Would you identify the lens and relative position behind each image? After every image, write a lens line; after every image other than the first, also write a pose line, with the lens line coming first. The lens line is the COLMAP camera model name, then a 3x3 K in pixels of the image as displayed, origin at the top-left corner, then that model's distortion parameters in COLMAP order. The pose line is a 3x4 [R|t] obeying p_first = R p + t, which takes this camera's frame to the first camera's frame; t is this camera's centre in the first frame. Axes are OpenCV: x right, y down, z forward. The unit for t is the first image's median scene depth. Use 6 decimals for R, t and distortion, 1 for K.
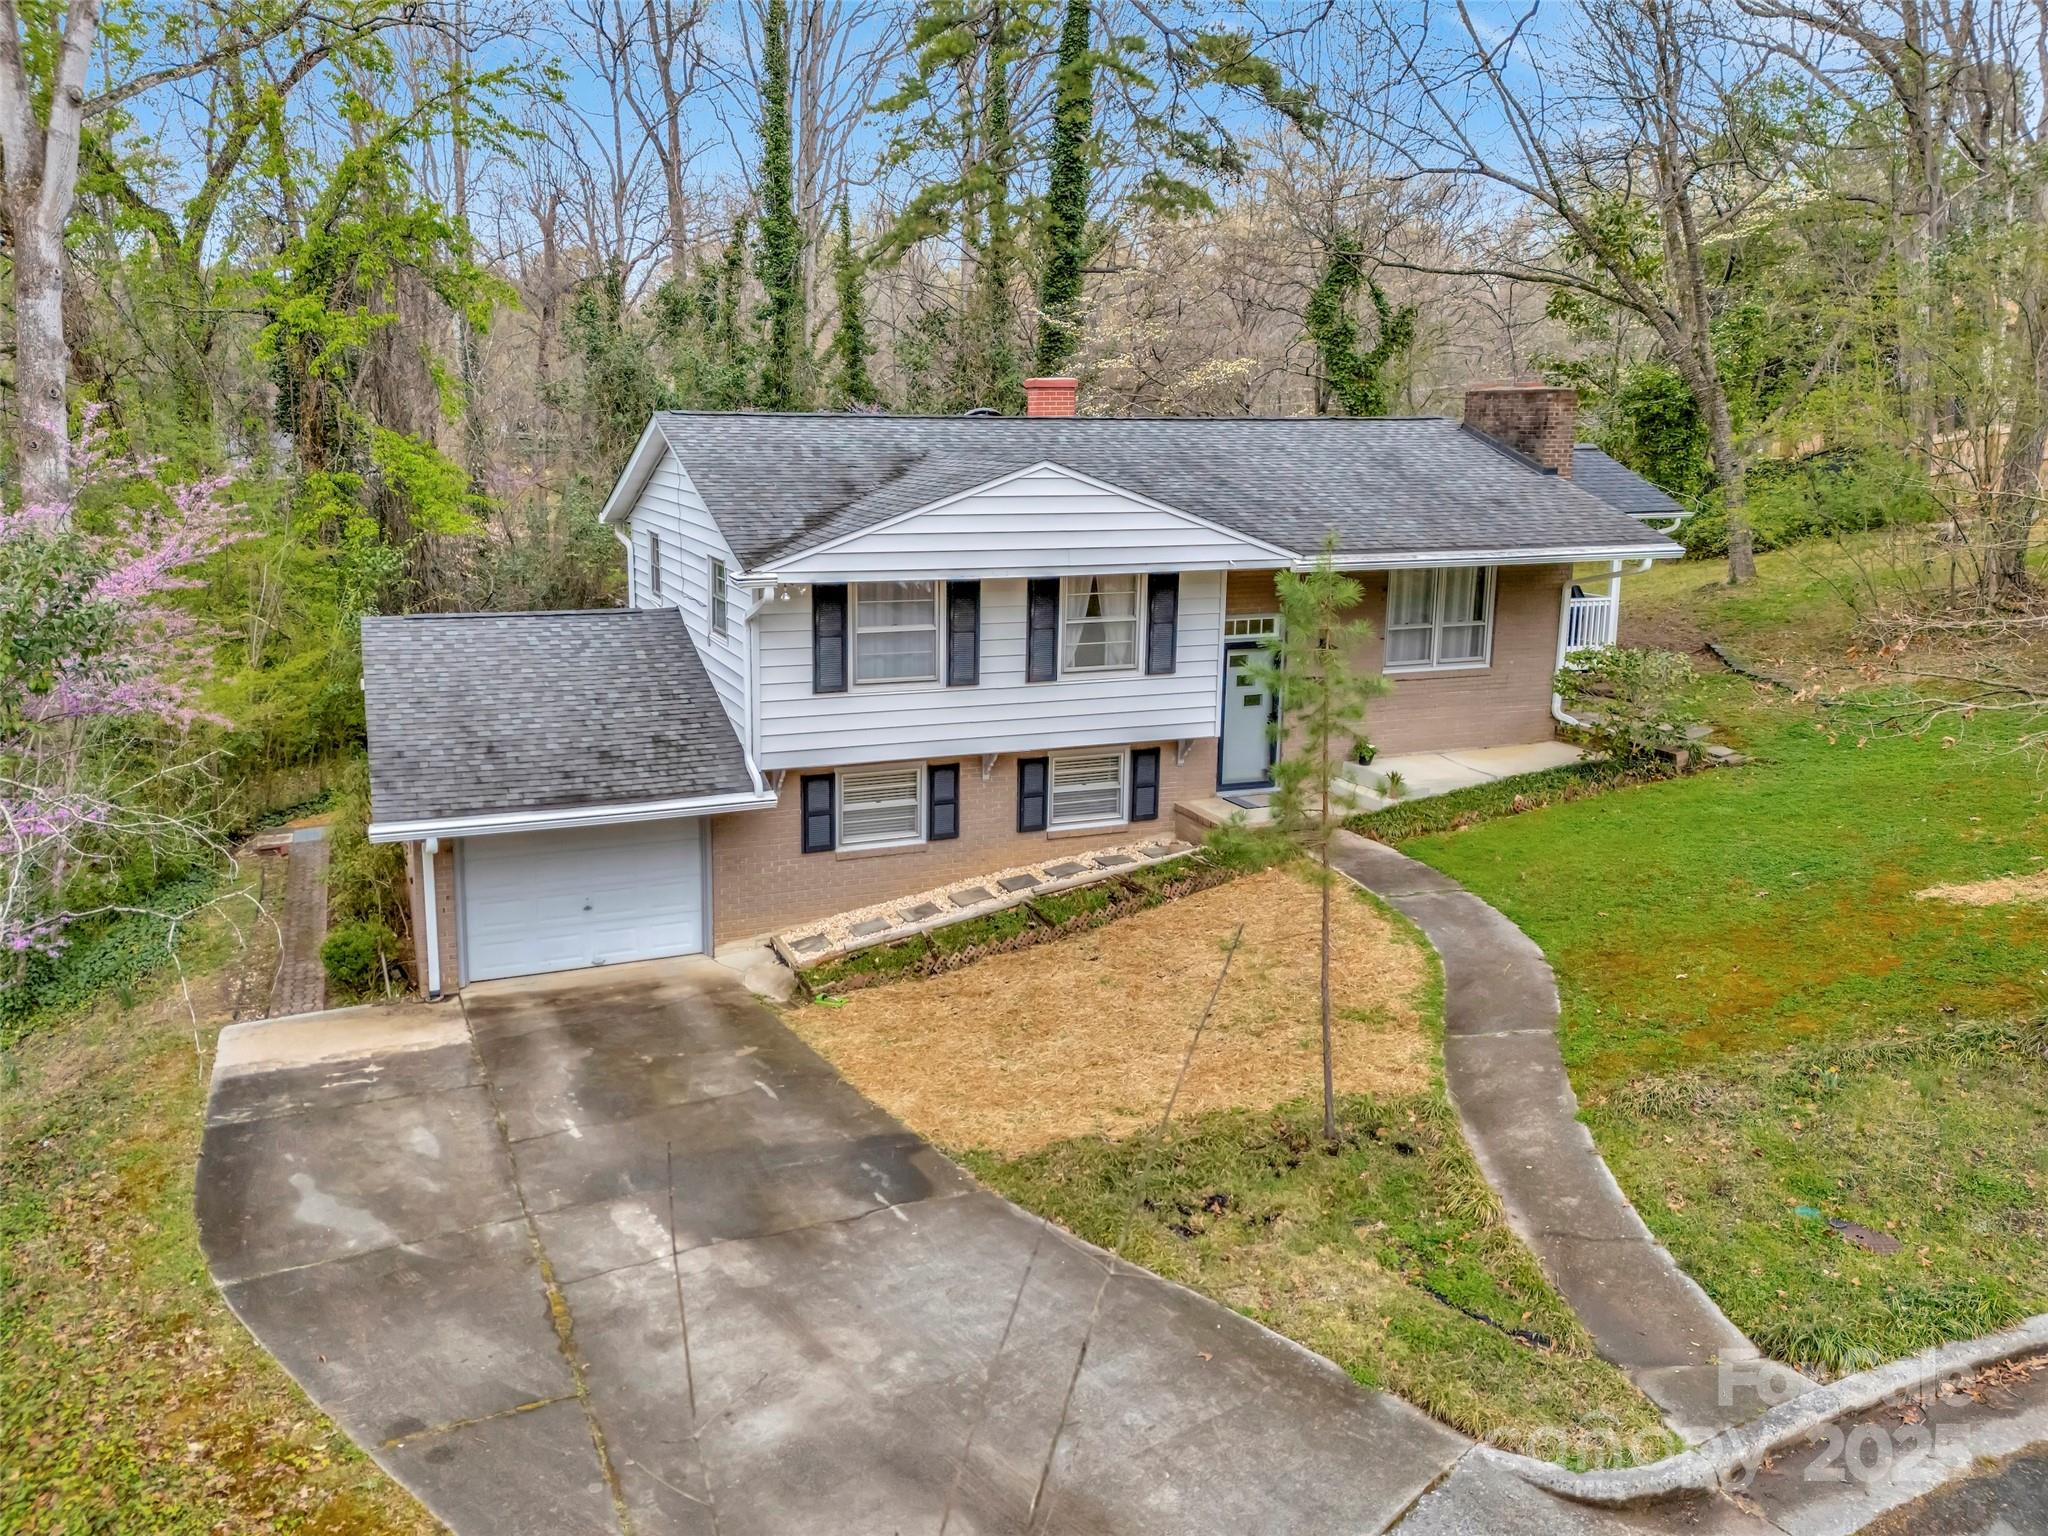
lens RADIAL K [[1442.4, 0, 947.2], [0, 1442.4, 767.6], [0, 0, 1]] dist [0.077511, -0.074086]
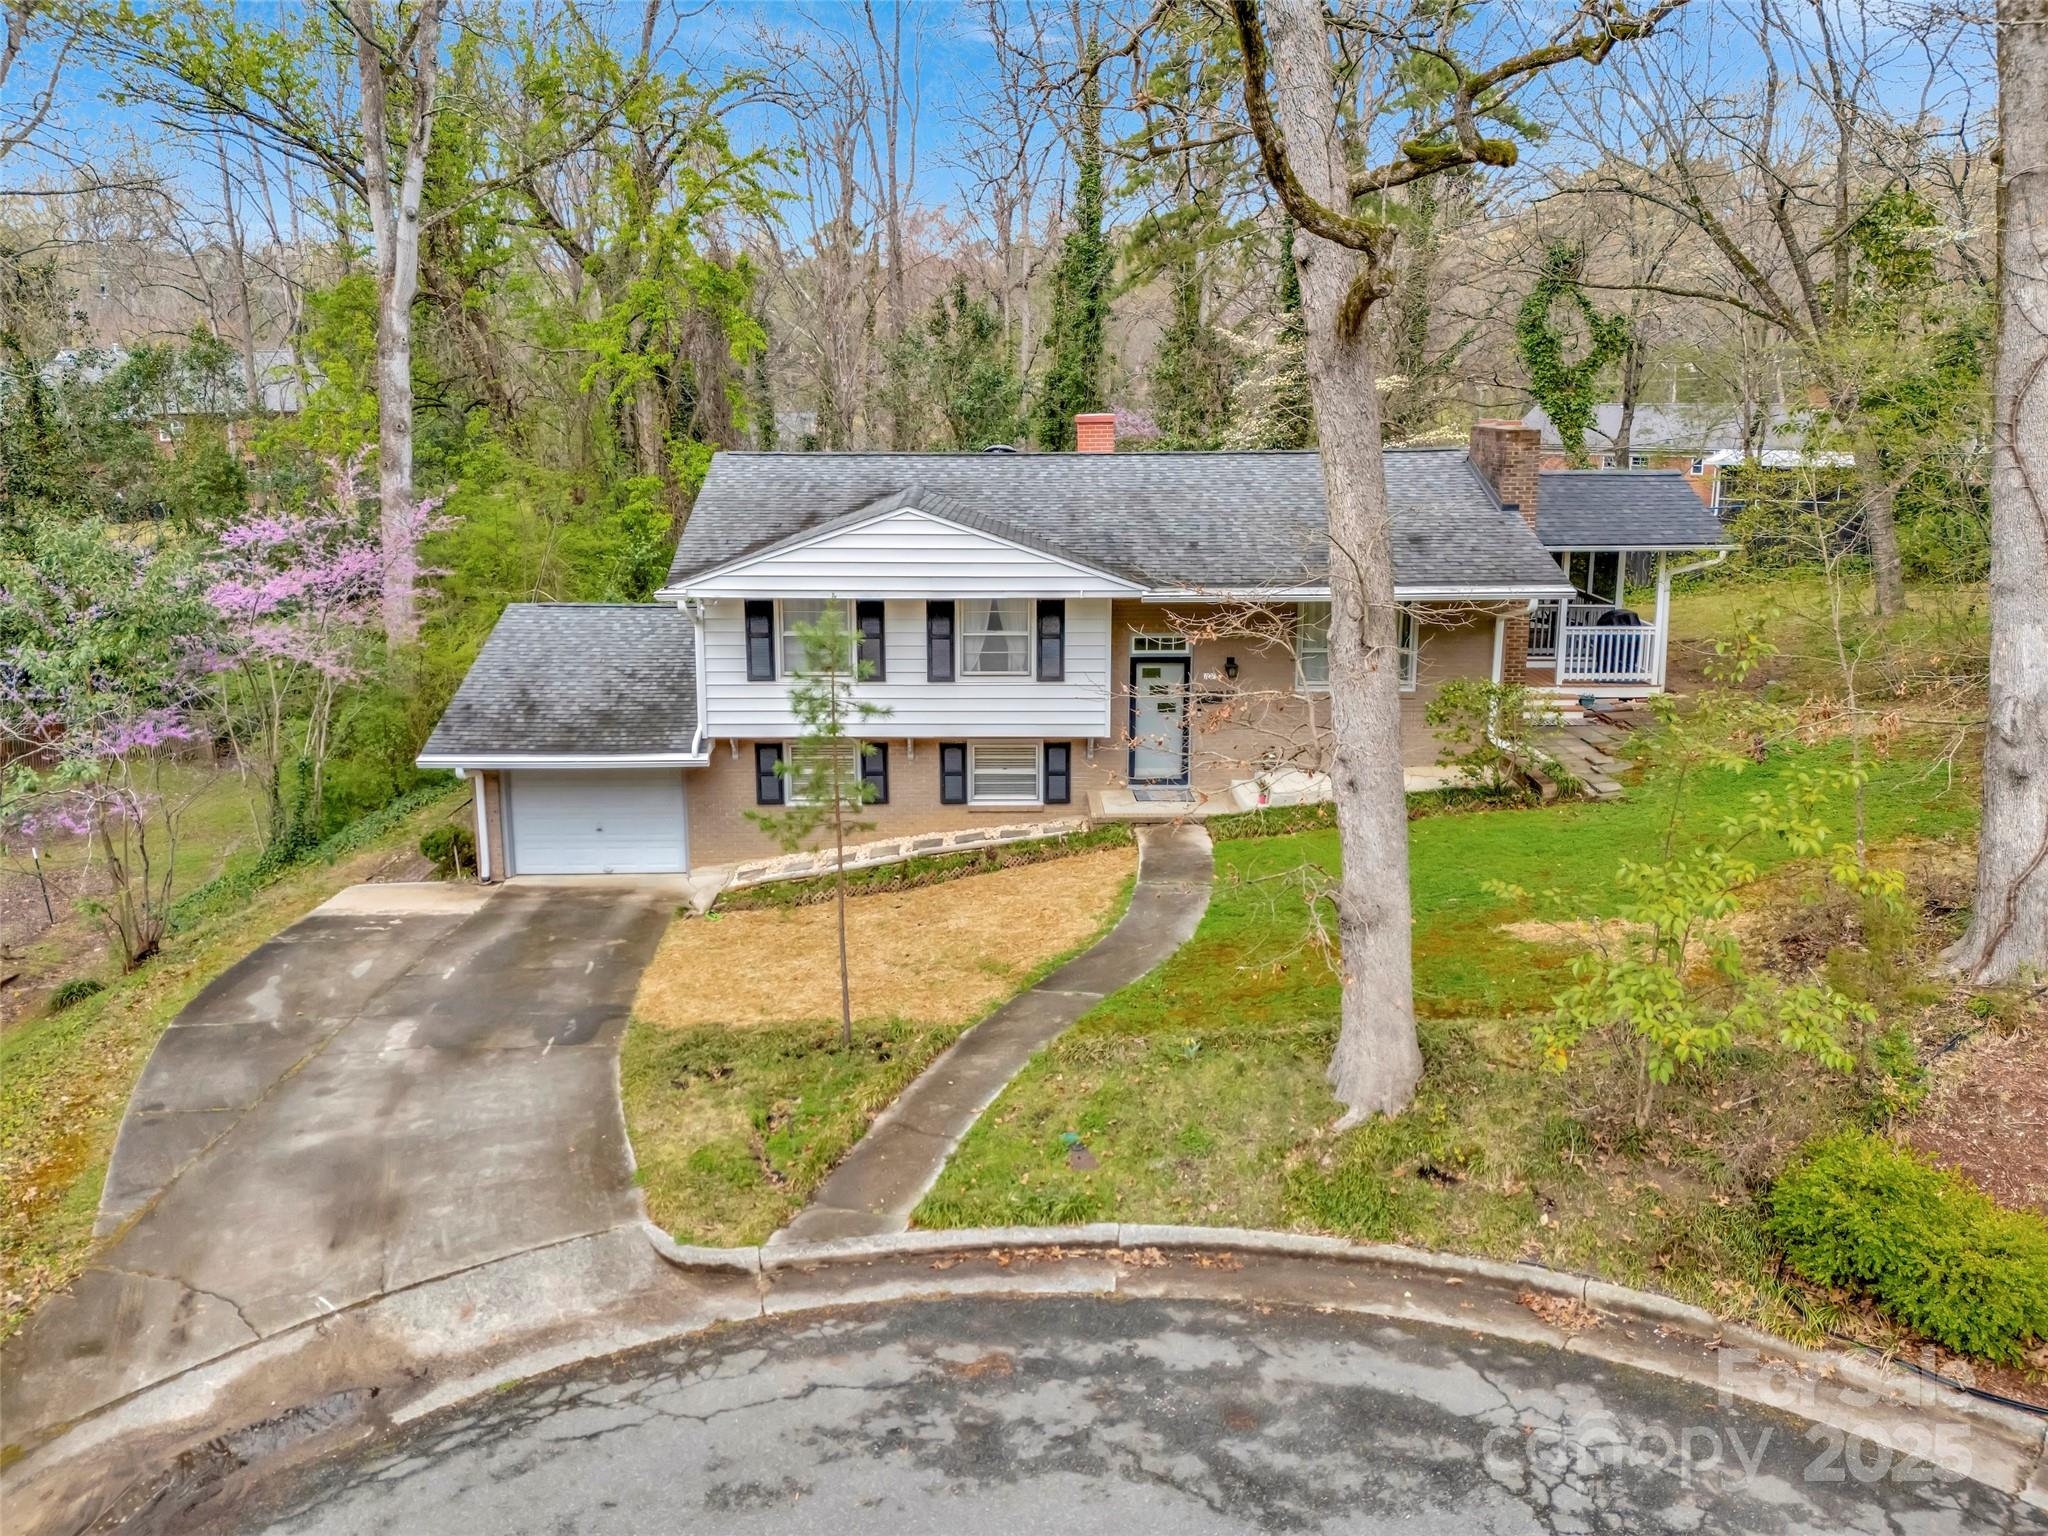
lens RADIAL K [[1436.7, 0, 1024.0], [0, 1436.7, 768.0], [0, 0, 1]] dist [0.071561, -0.079342]
pose [[0.938395, 0.081026, -0.335930, 0.575834], [-0.070848, 0.996583, 0.042467, -0.045908], [0.338222, -0.016051, 0.940929, -0.130273]]
